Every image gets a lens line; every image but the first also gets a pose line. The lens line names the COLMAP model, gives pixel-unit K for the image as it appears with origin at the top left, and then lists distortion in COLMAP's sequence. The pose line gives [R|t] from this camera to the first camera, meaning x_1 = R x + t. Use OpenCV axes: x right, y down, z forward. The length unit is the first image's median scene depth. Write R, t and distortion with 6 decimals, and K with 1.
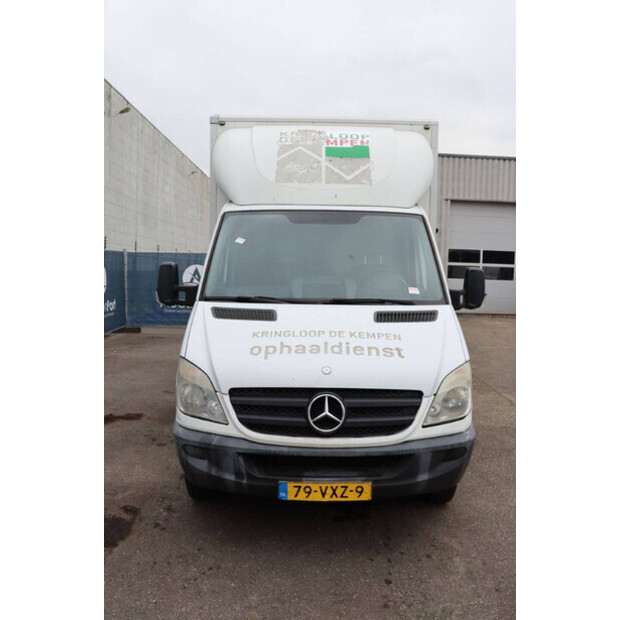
lens RADIAL K [[562.0, 0, 310.4], [0, 562.0, 312.1], [0, 0, 1]] dist [-0.104287, 0.052255]
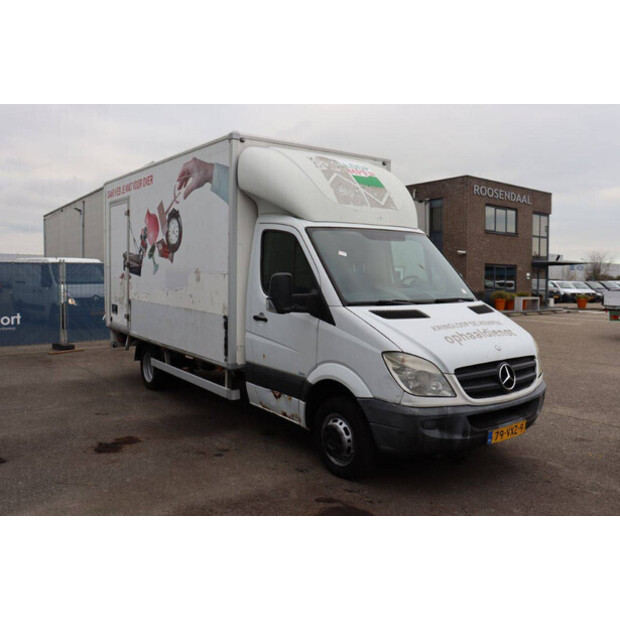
lens RADIAL K [[562.0, 0, 306.7], [0, 562.0, 306.3], [0, 0, 1]] dist [-0.104287, 0.052255]
pose [[0.804085, -0.051835, 0.592250, -1.194534], [0.061900, 0.998077, 0.003315, -0.036903], [-0.591283, 0.033995, 0.805747, 0.148423]]
